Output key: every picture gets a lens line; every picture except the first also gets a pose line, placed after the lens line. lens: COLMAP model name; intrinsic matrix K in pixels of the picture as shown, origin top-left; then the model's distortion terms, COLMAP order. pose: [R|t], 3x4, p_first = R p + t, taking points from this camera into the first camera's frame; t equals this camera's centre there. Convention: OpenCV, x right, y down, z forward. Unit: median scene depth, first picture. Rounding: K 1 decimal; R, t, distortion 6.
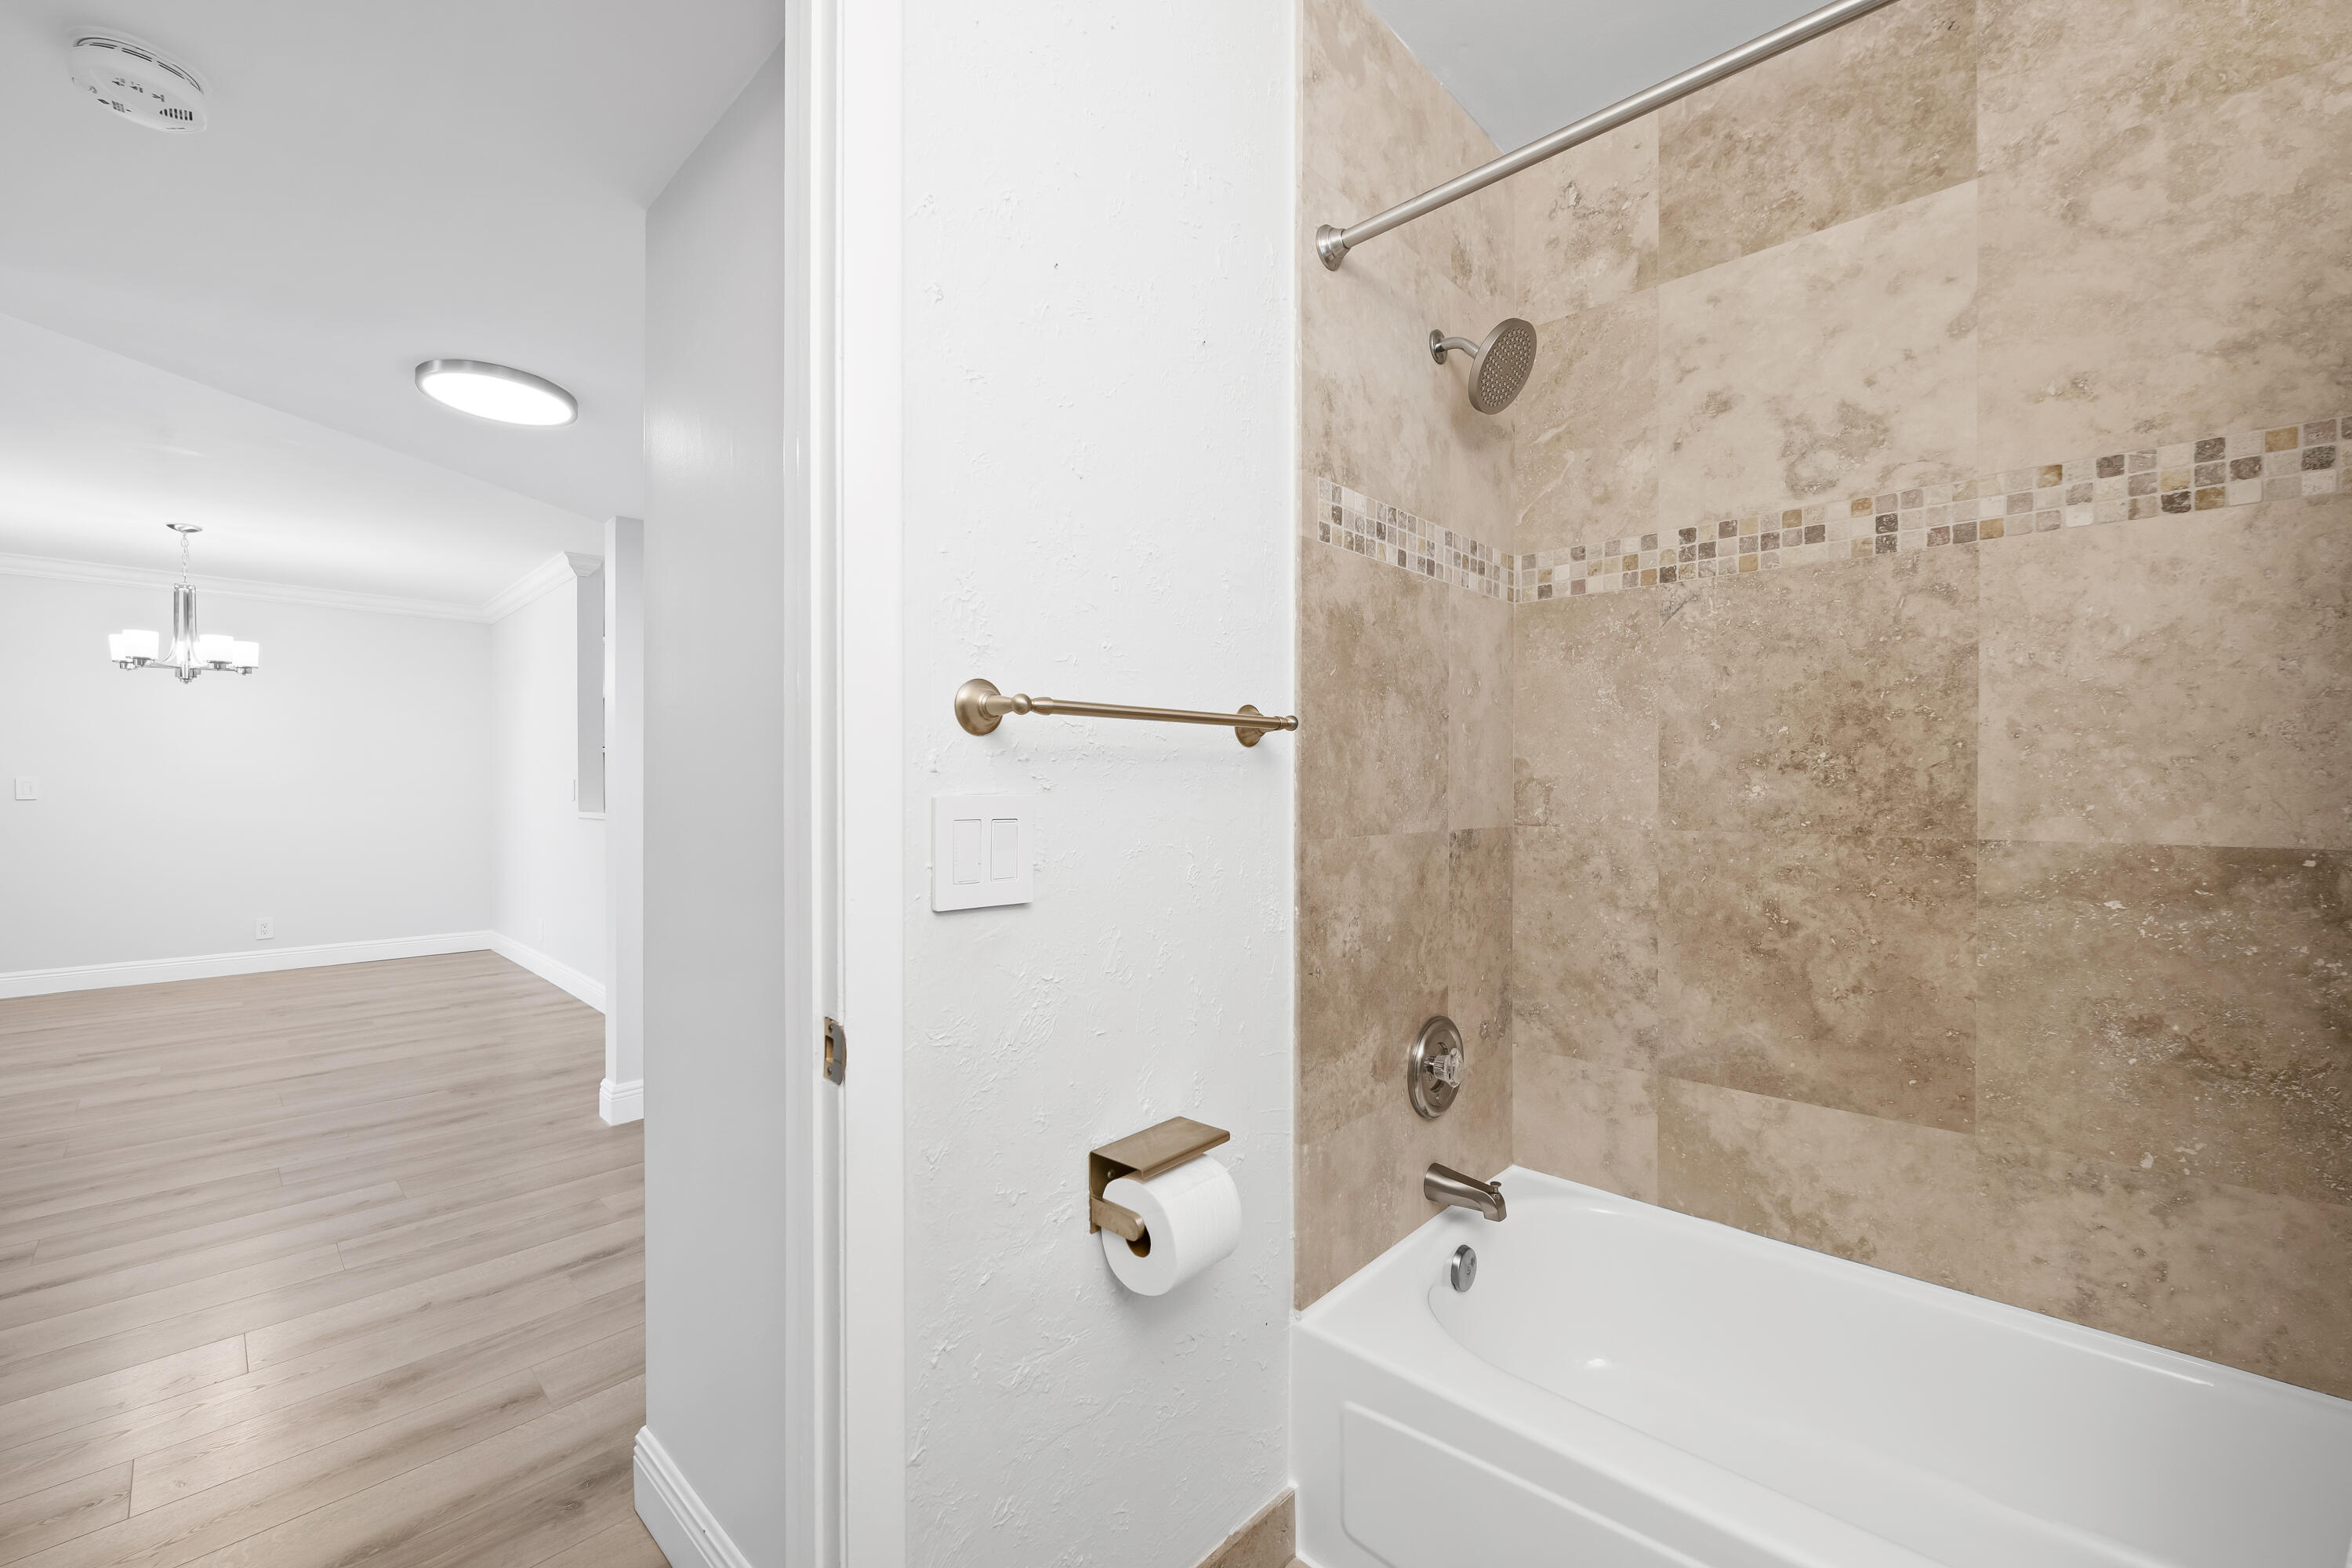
lens RADIAL K [[951.5, 0, 1183.2], [0, 951.5, 790.1], [0, 0, 1]] dist [0.001780, -0.003181]
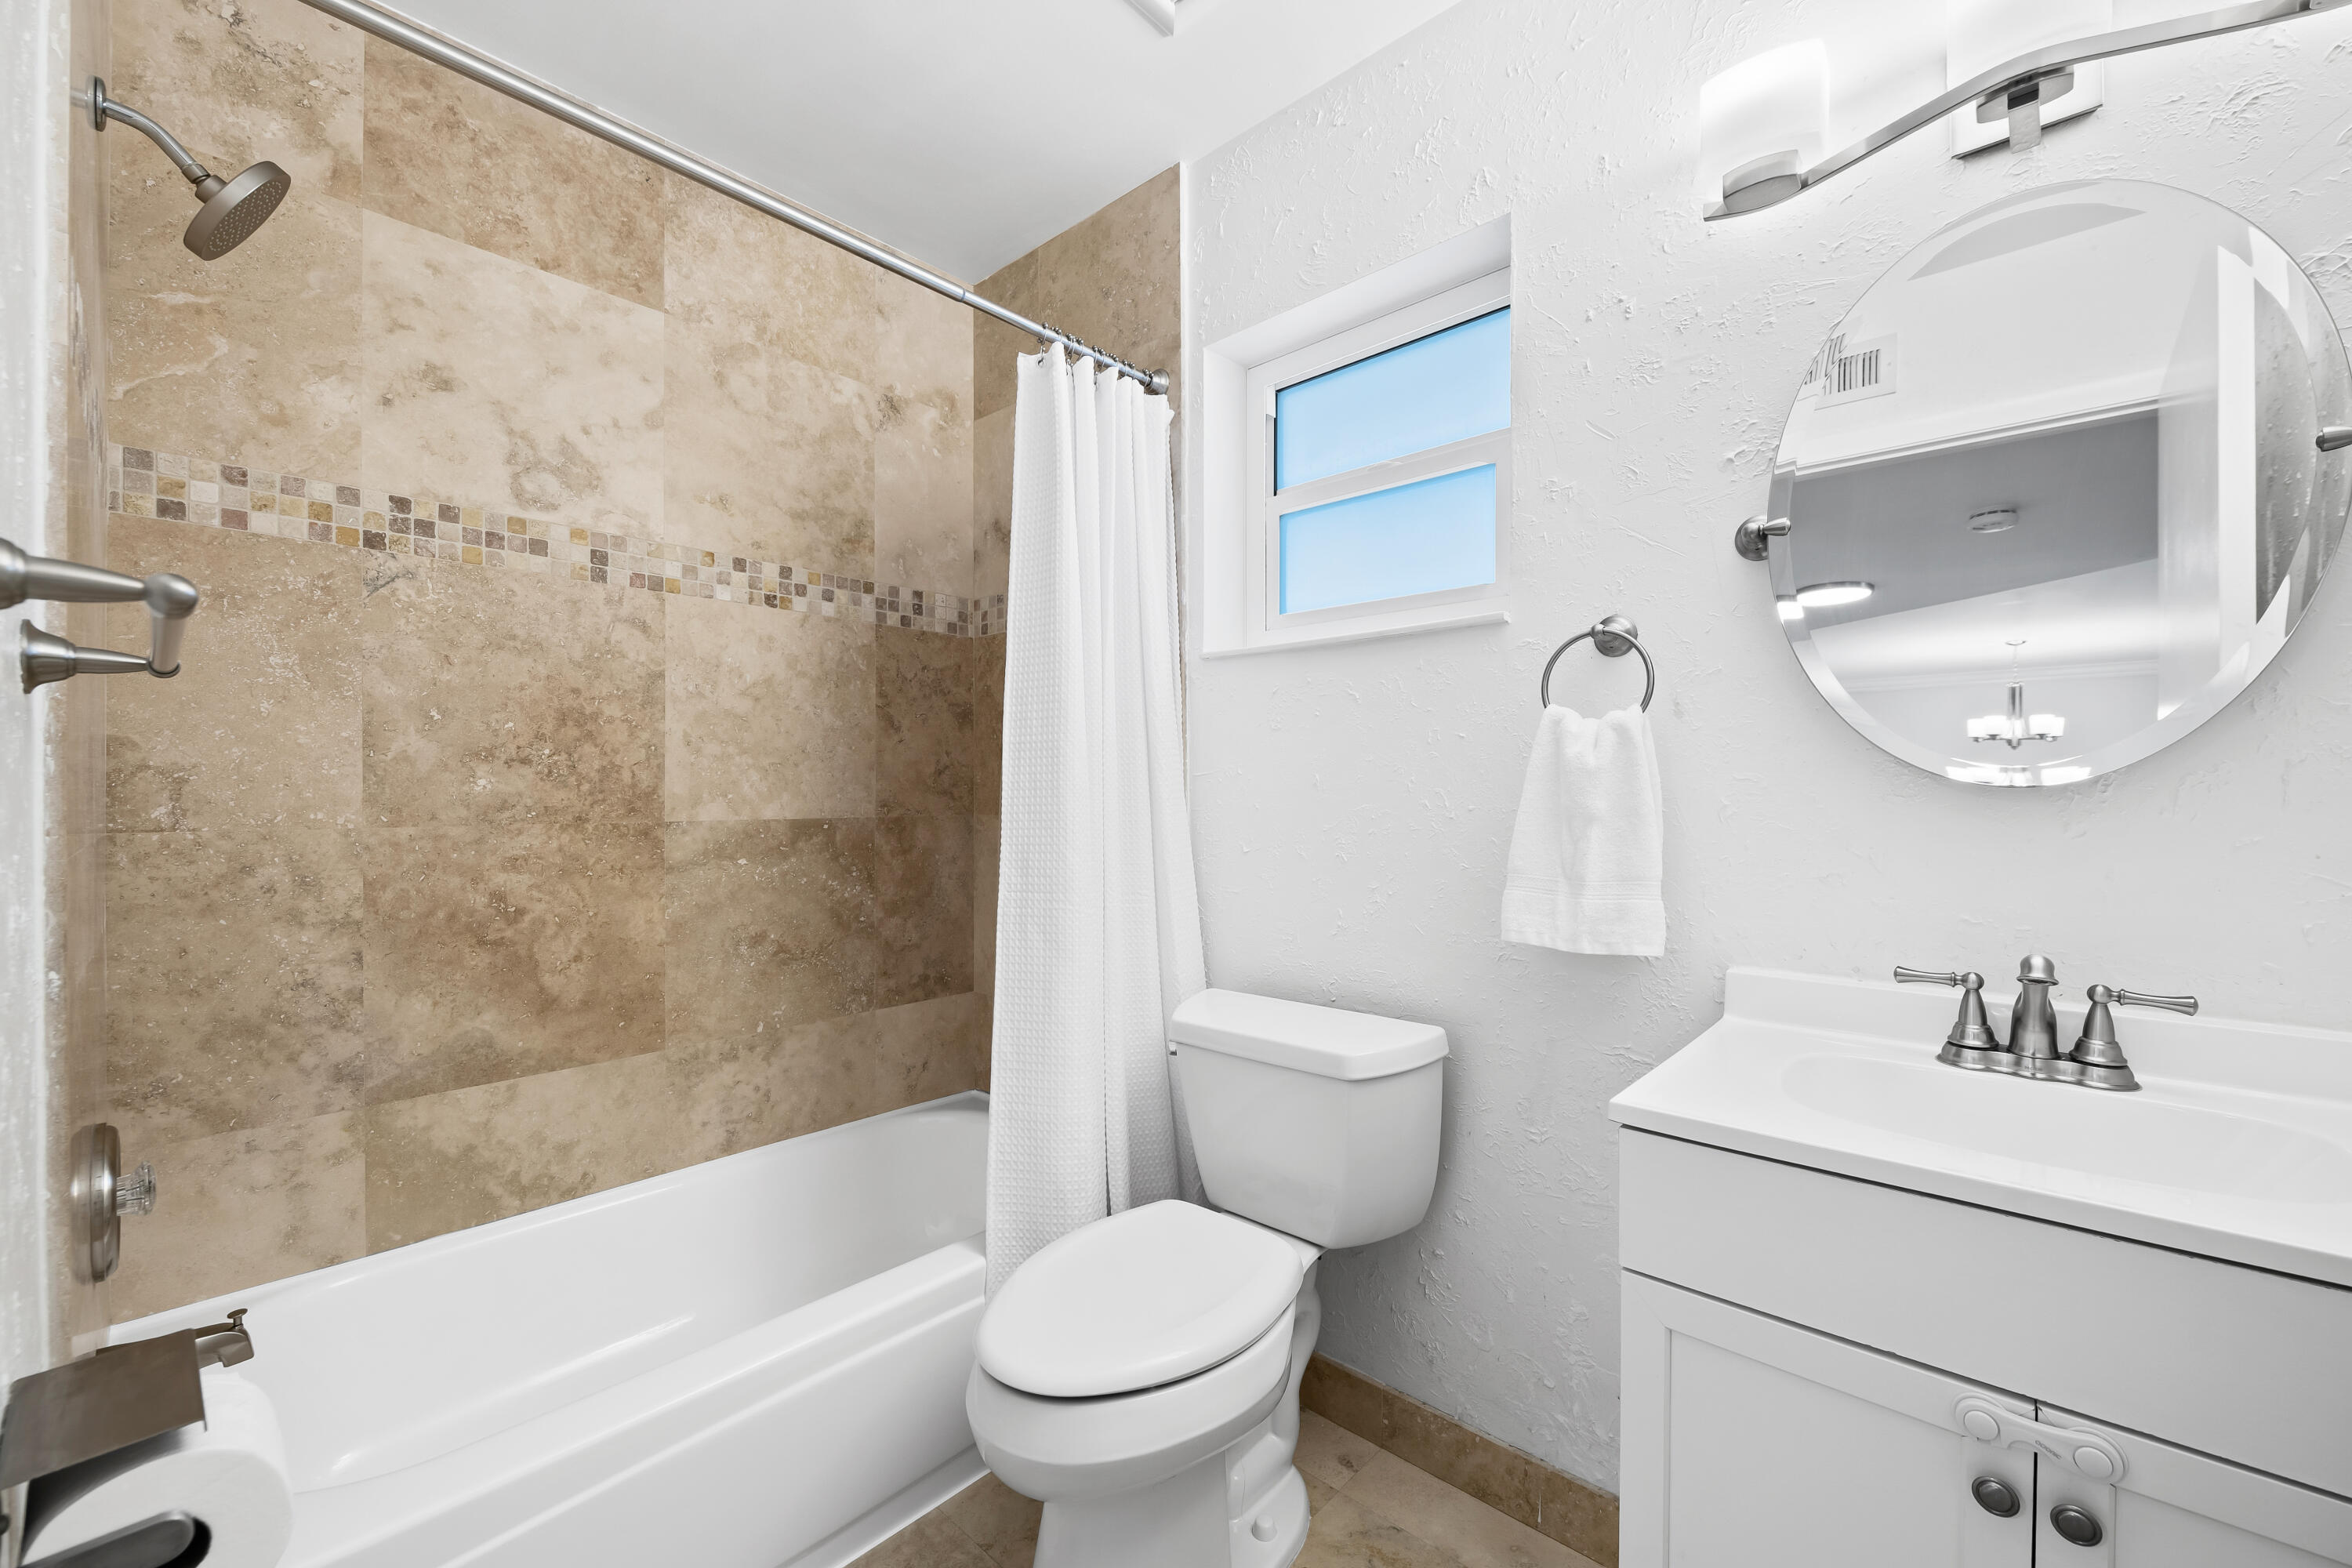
lens RADIAL K [[951.5, 0, 1183.2], [0, 951.5, 790.1], [0, 0, 1]] dist [0.001780, -0.003181]
pose [[-0.026385, 0.000832, 0.999652, -0.447279], [0.002083, 0.999998, -0.000777, 0.010136], [-0.999650, 0.002062, -0.026386, 0.301435]]
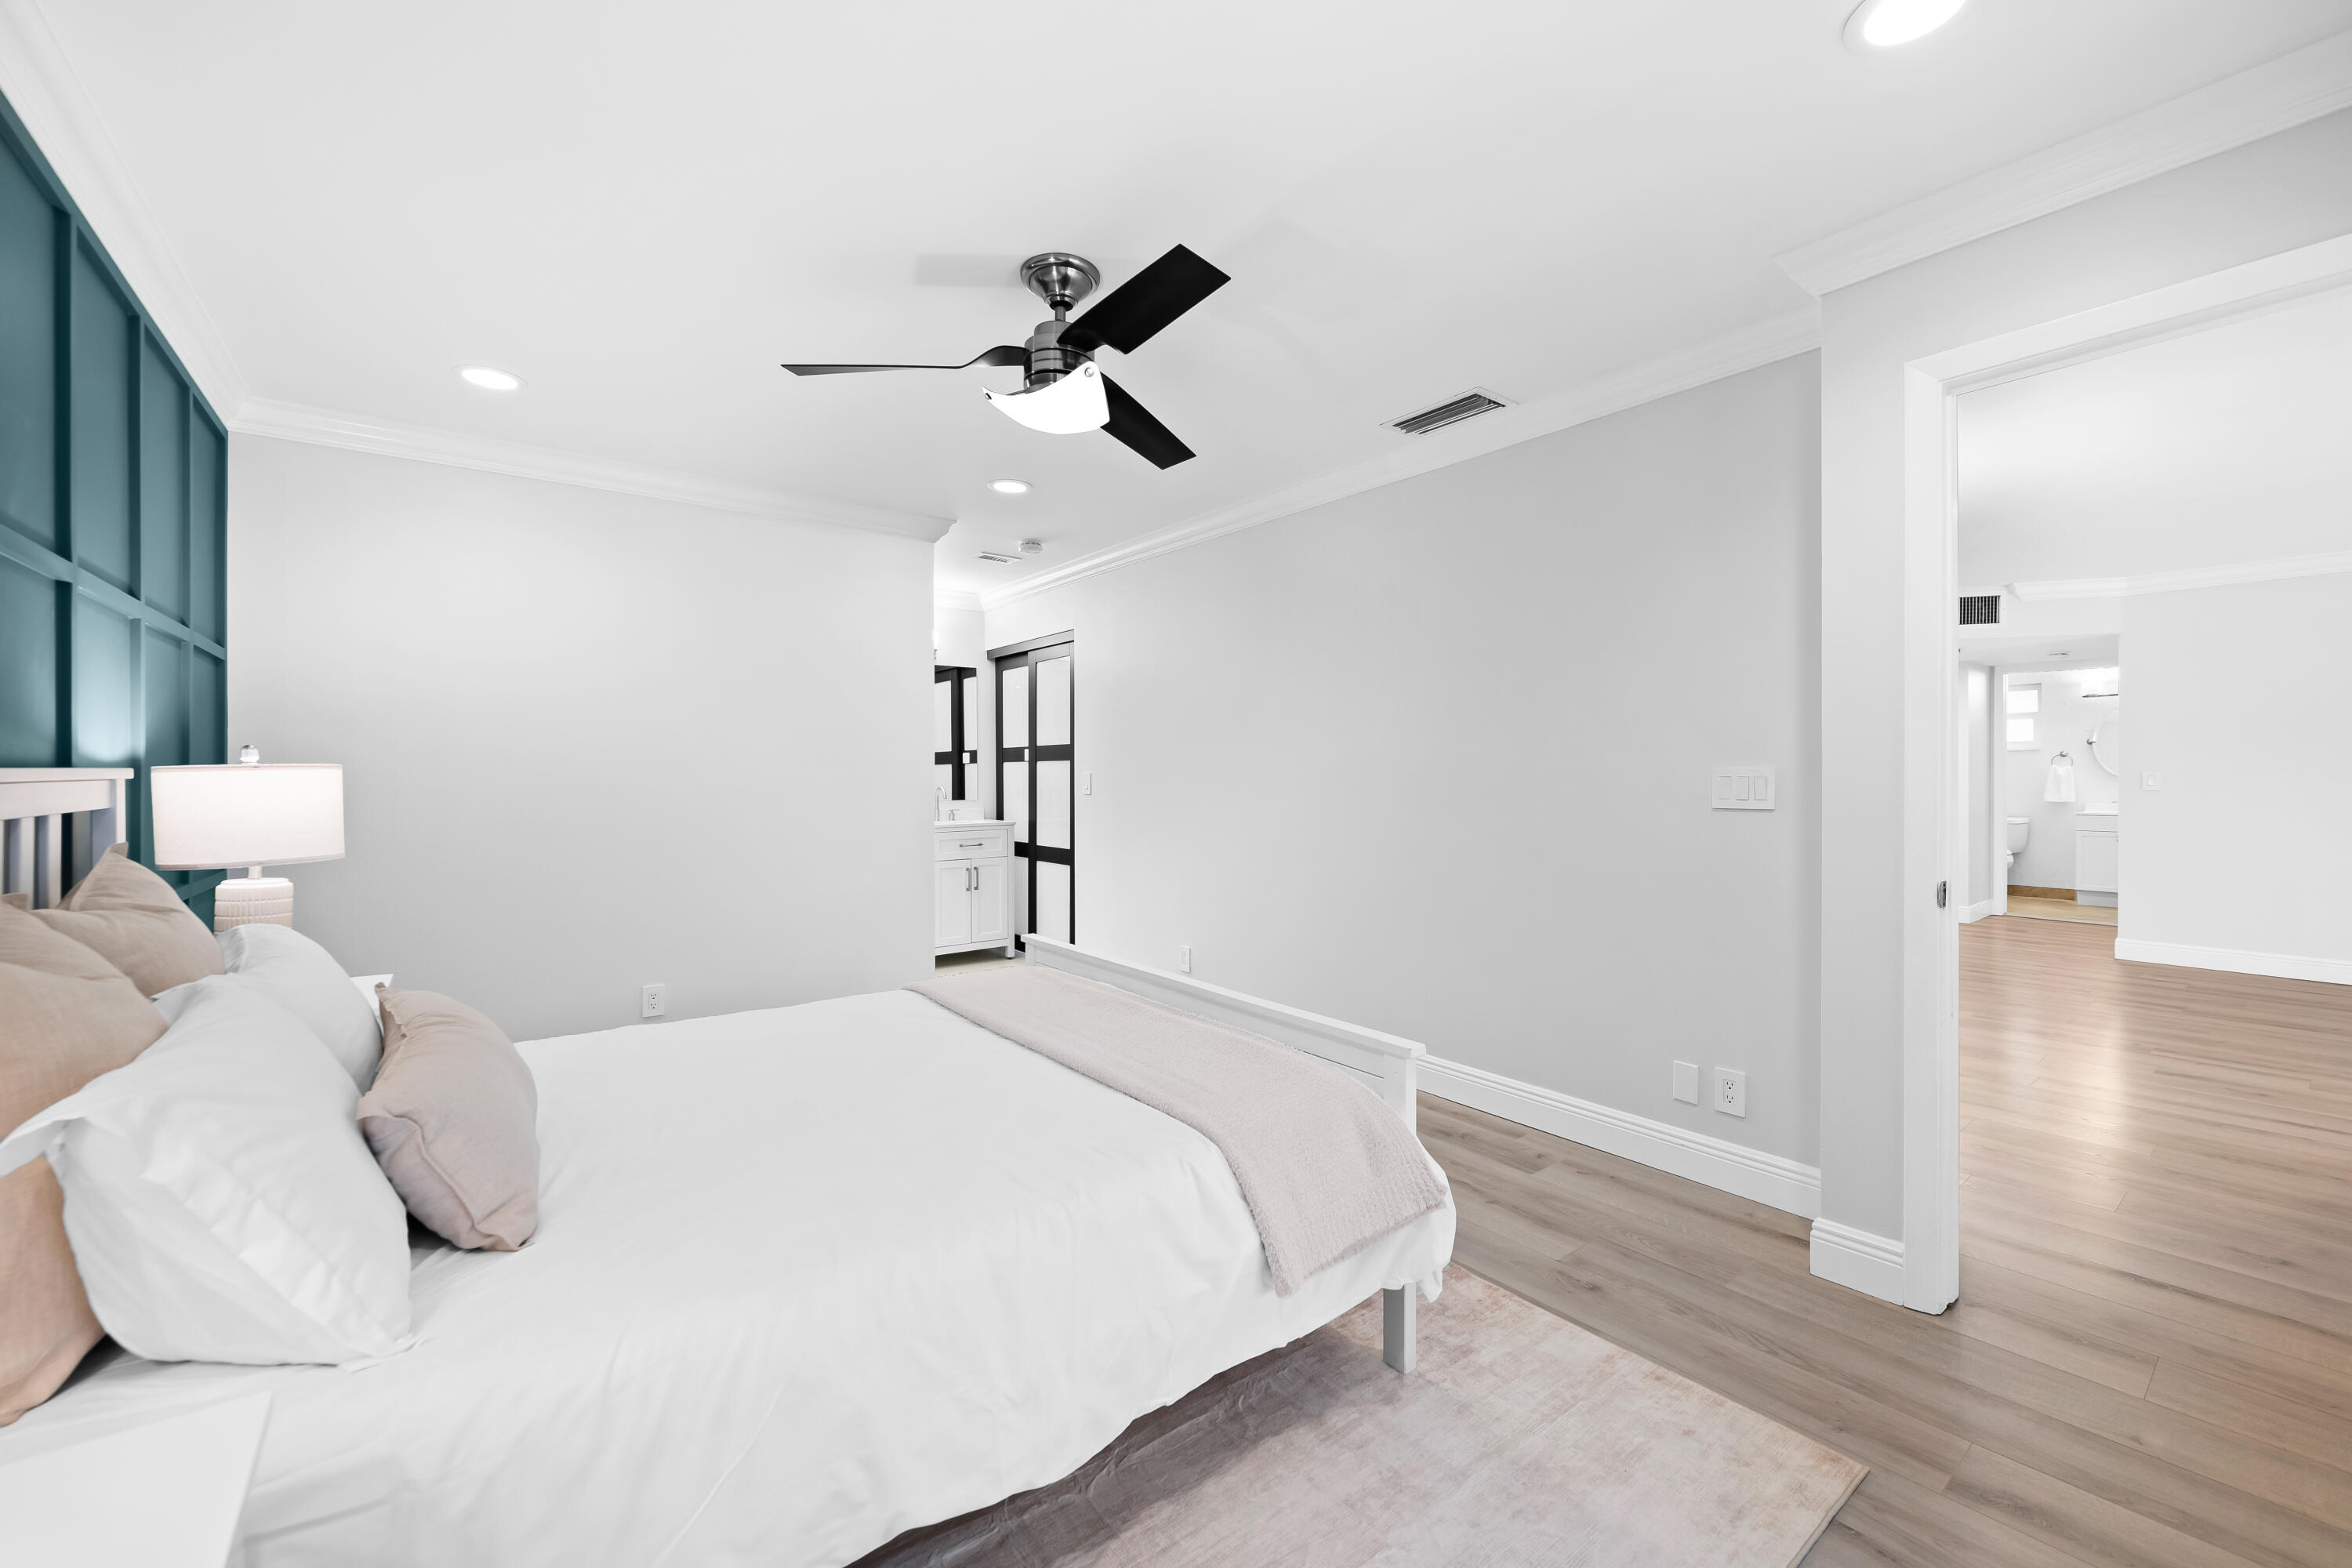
lens RADIAL K [[930.9, 0, 1182.2], [0, 930.9, 767.2], [0, 0, 1]] dist [-0.001022, -0.000244]
pose [[0.152743, 0.002419, 0.988263, -4.062984], [0.002487, 0.999993, -0.002832, -0.031222], [-0.988263, 0.002890, 0.152736, 2.922556]]
